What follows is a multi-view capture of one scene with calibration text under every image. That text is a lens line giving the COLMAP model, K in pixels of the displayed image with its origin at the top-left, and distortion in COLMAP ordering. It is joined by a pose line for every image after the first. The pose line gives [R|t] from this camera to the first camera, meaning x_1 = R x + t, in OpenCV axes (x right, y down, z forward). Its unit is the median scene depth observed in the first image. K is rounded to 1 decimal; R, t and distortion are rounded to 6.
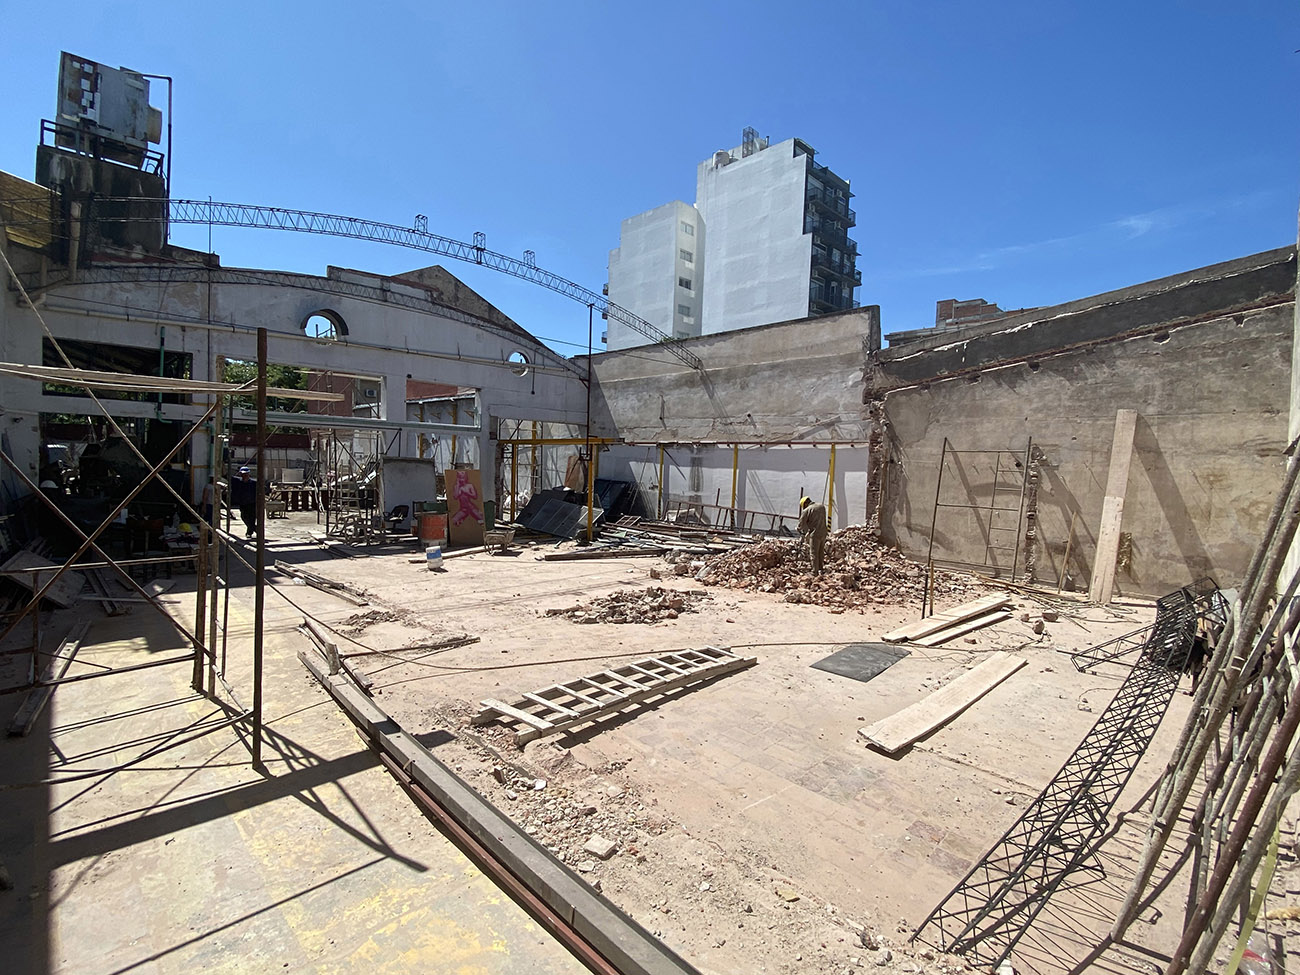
lens RADIAL K [[599.5, 0, 623.9], [0, 599.5, 487.9], [0, 0, 1]] dist [-0.031888, -0.000596]
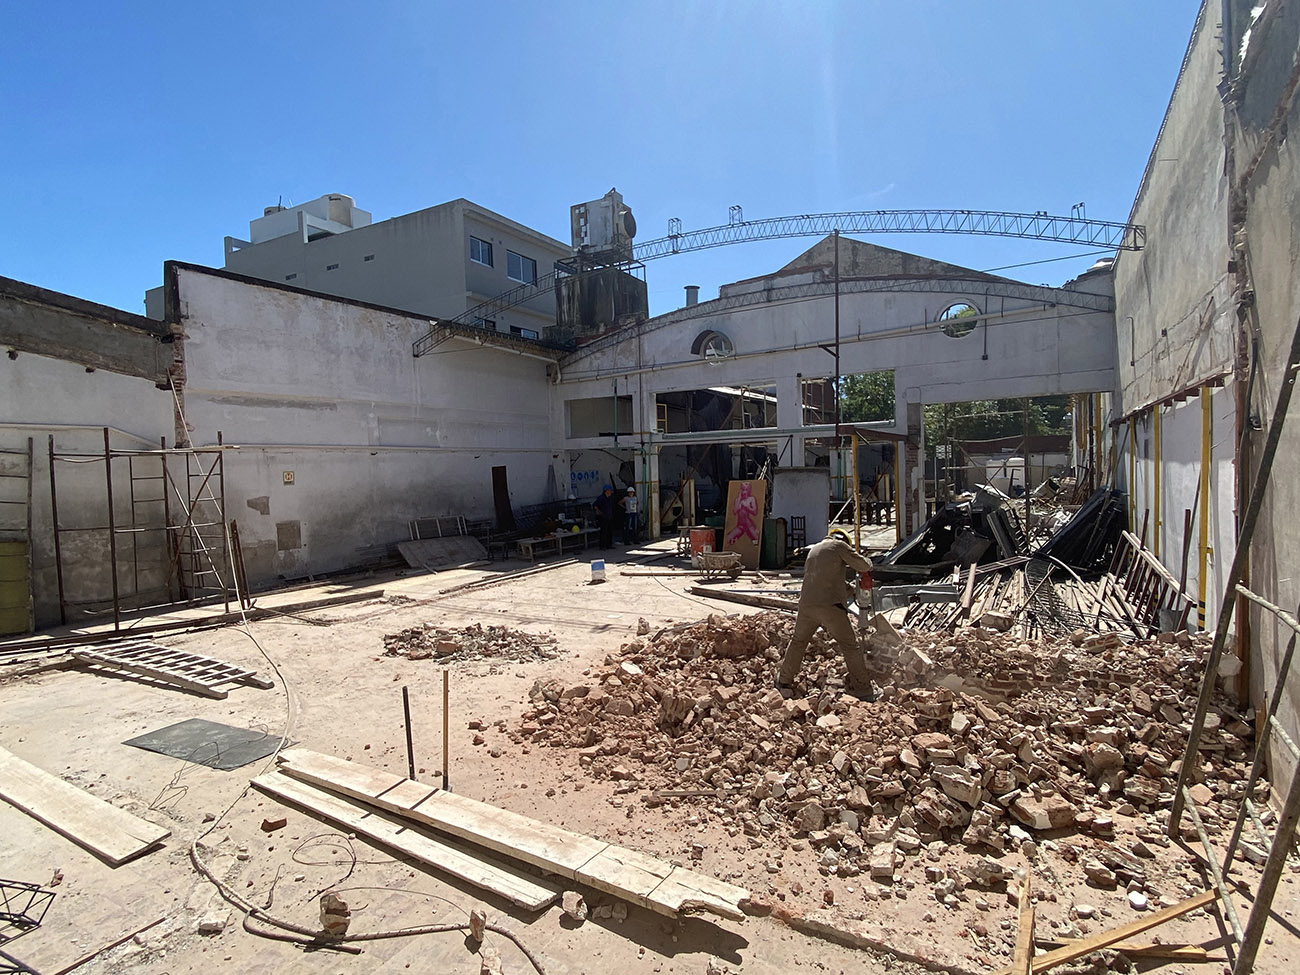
lens RADIAL K [[669.7, 0, 650.0], [0, 669.7, 487.5], [0, 0, 1]] dist [0.002392, -0.000010]
pose [[0.291792, -0.009628, -0.956433, 0.641297], [0.010272, 0.999923, -0.006932, -0.015899], [0.956427, -0.007801, 0.291868, 0.586378]]
